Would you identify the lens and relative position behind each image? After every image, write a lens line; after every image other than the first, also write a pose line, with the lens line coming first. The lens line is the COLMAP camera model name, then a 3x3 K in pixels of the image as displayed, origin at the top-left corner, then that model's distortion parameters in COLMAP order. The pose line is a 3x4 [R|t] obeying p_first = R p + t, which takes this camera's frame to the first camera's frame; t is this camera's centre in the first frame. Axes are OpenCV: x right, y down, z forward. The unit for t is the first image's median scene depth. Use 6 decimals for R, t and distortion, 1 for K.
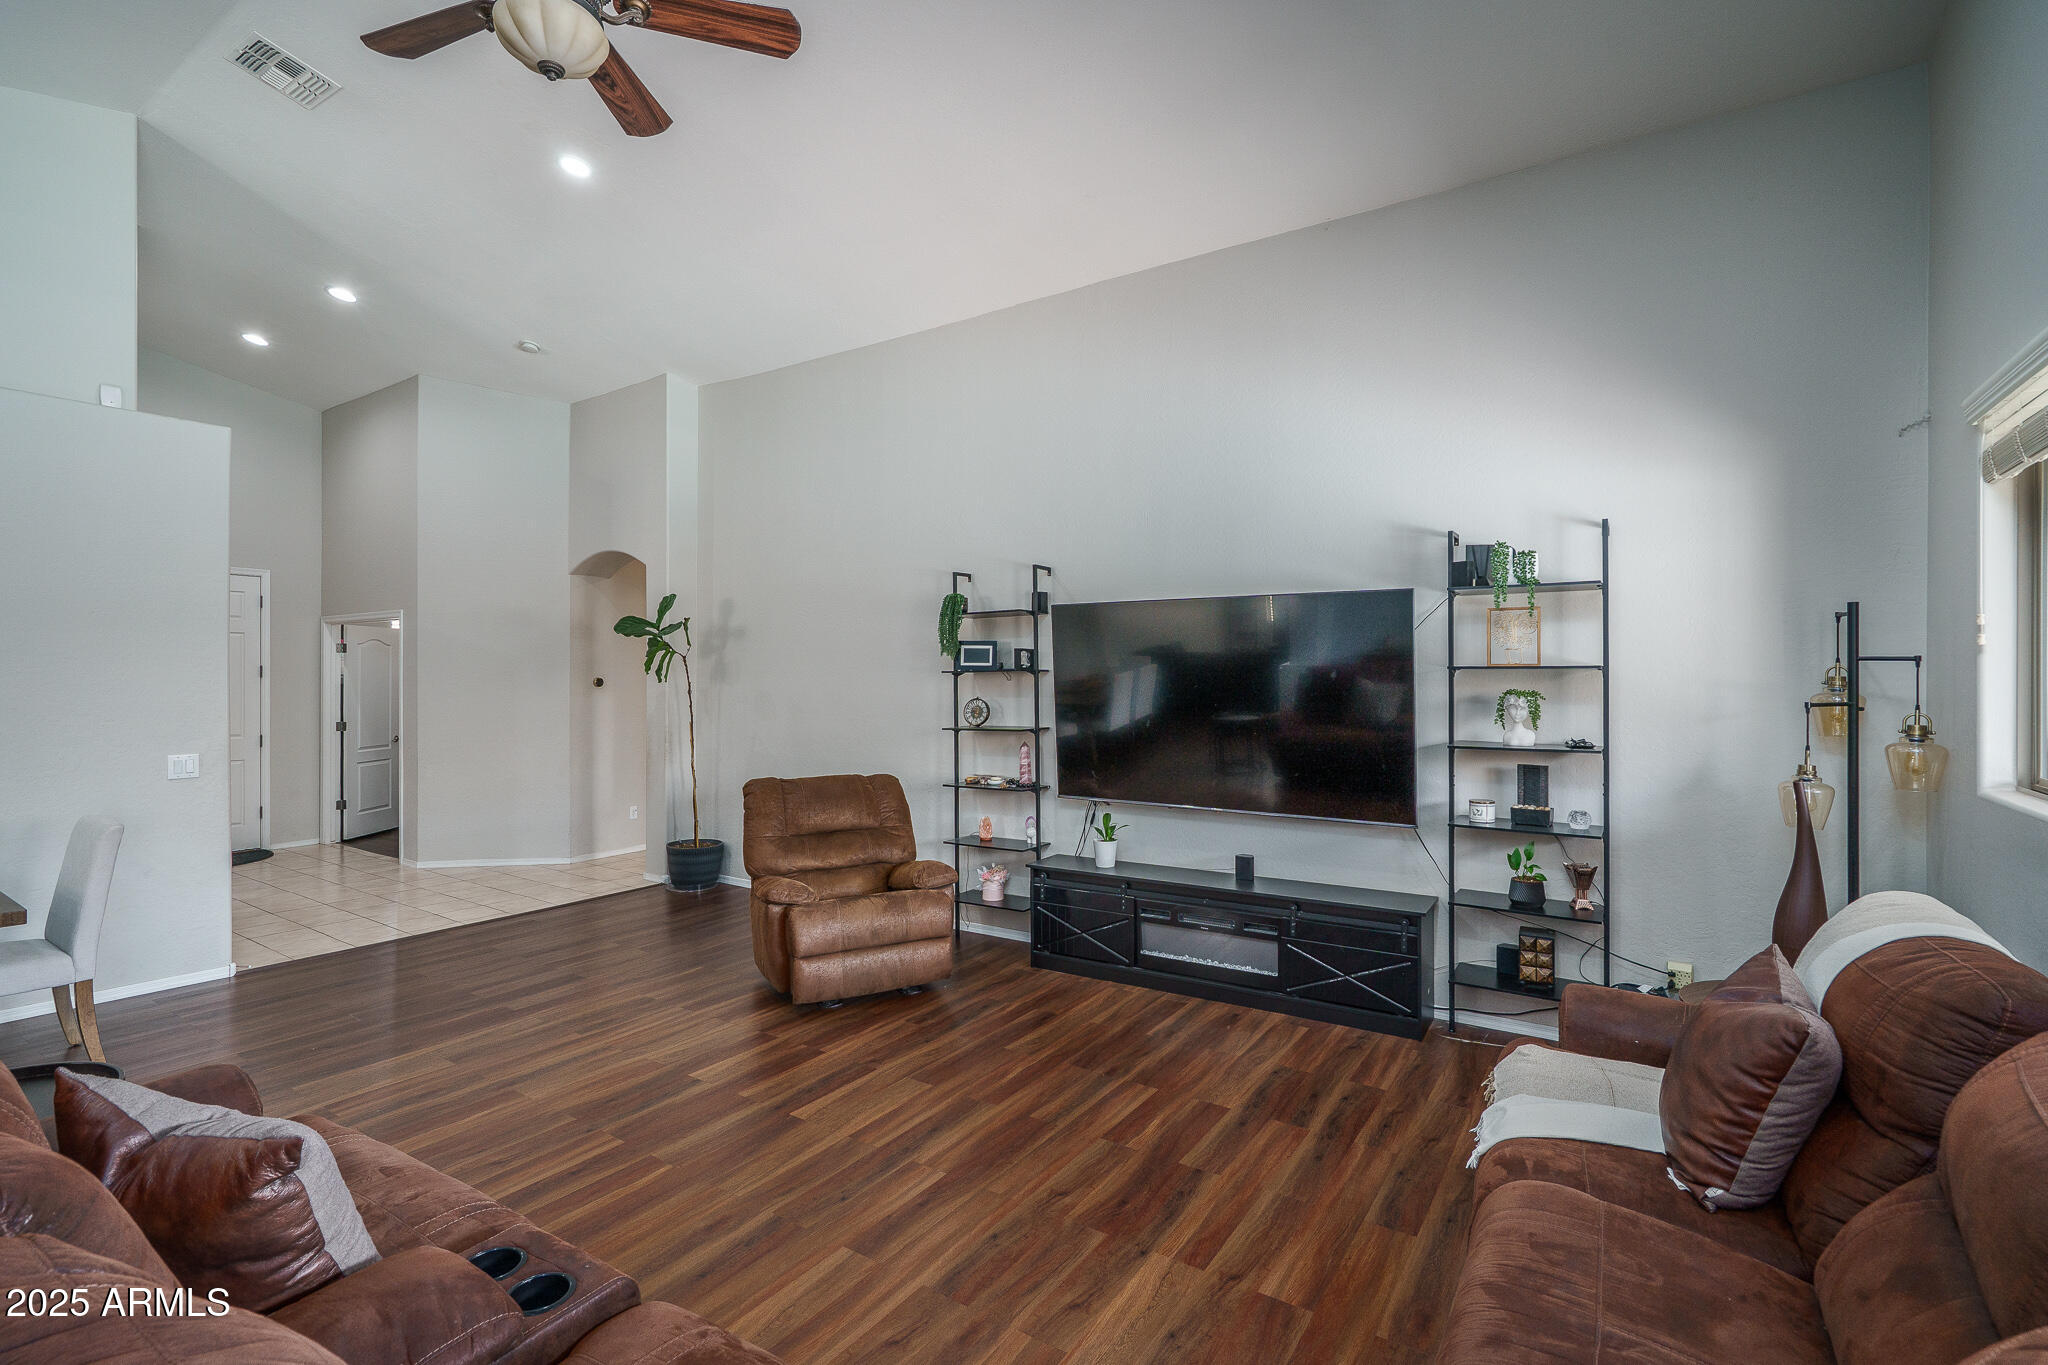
lens RADIAL K [[932.4, 0, 991.6], [0, 932.4, 674.6], [0, 0, 1]] dist [-0.006777, 0.001195]
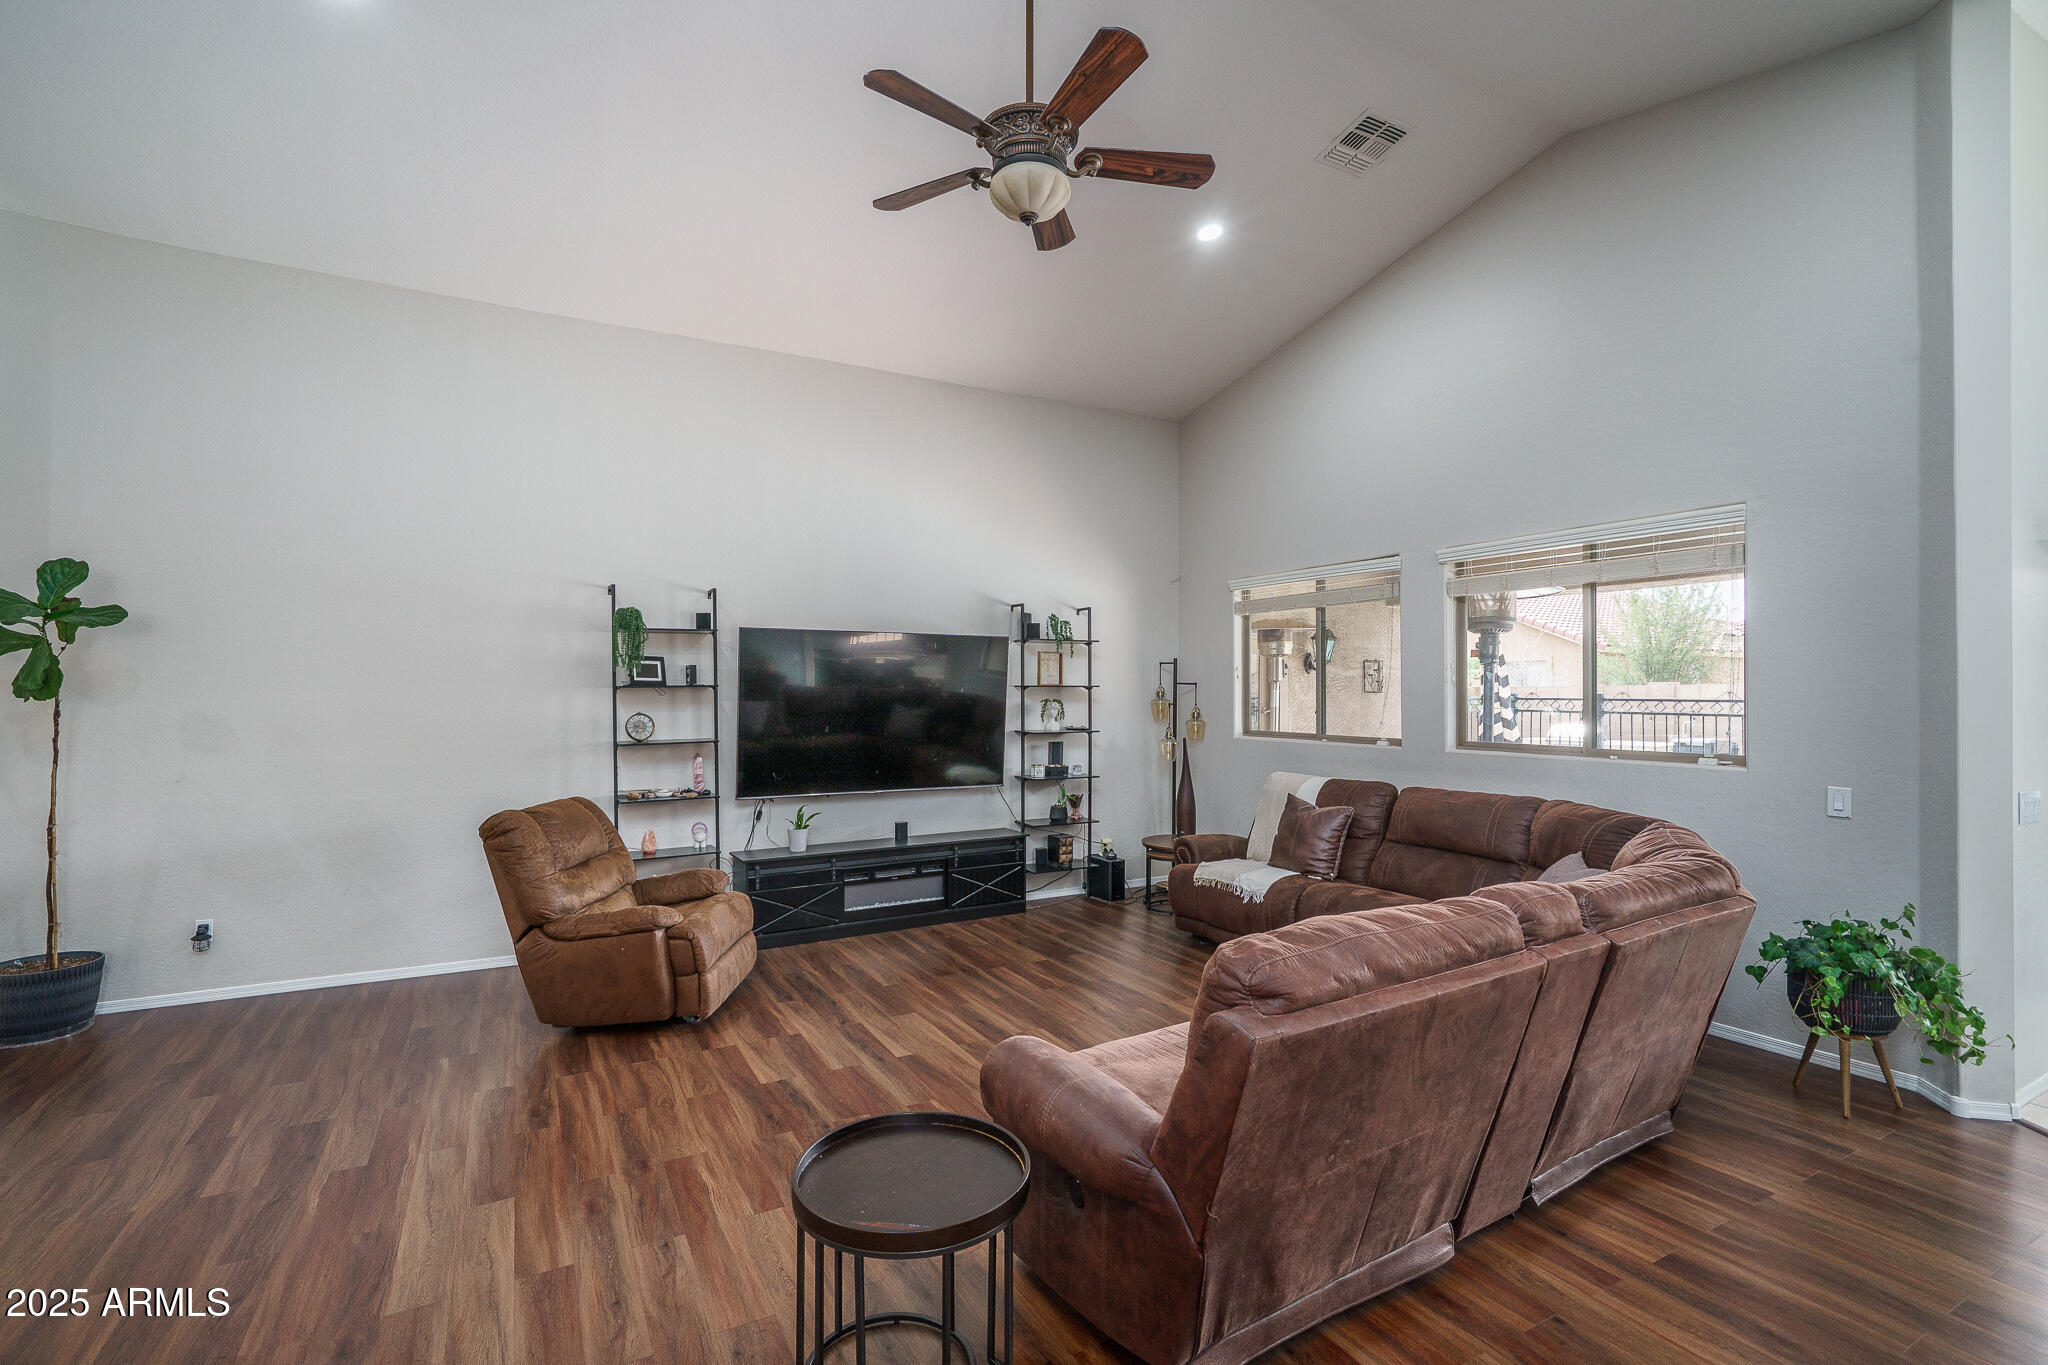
lens RADIAL K [[932.4, 0, 1022.2], [0, 932.4, 683.7], [0, 0, 1]] dist [-0.006777, 0.001195]
pose [[0.448378, 0.003342, 0.893838, -1.011549], [-0.000580, 0.999994, -0.003447, -0.006133], [-0.893844, 0.001027, 0.448377, 0.258507]]
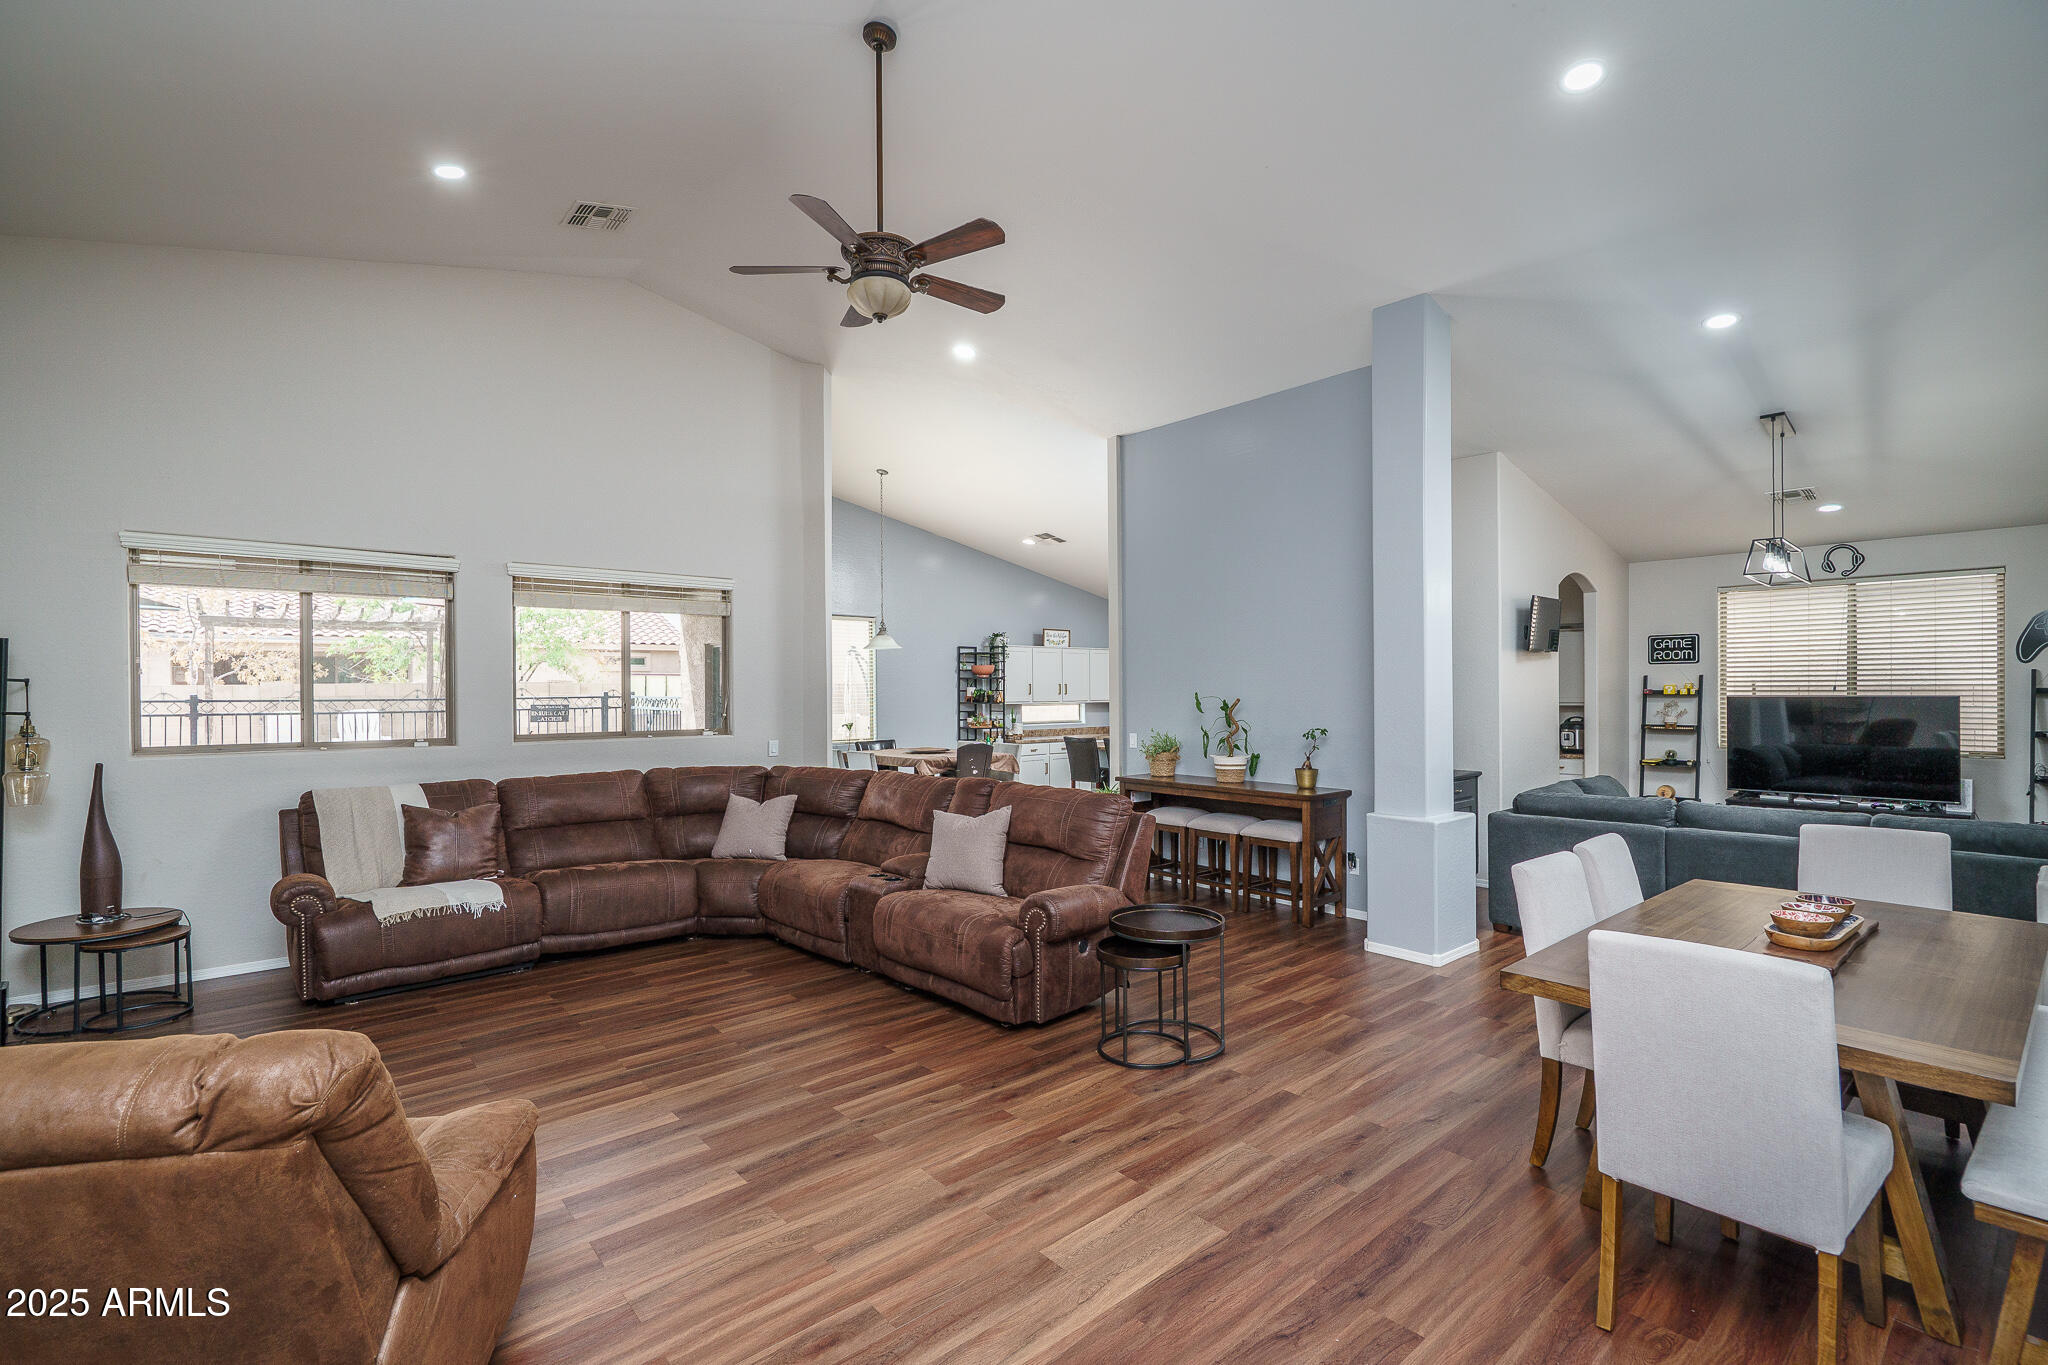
lens RADIAL K [[932.4, 0, 1013.6], [0, 932.4, 693.0], [0, 0, 1]] dist [-0.006777, 0.001195]
pose [[-0.967900, -0.000155, 0.251337, -0.686993], [0.000990, 0.999990, 0.004430, -0.002416], [-0.251336, 0.004537, -0.967889, 1.570294]]
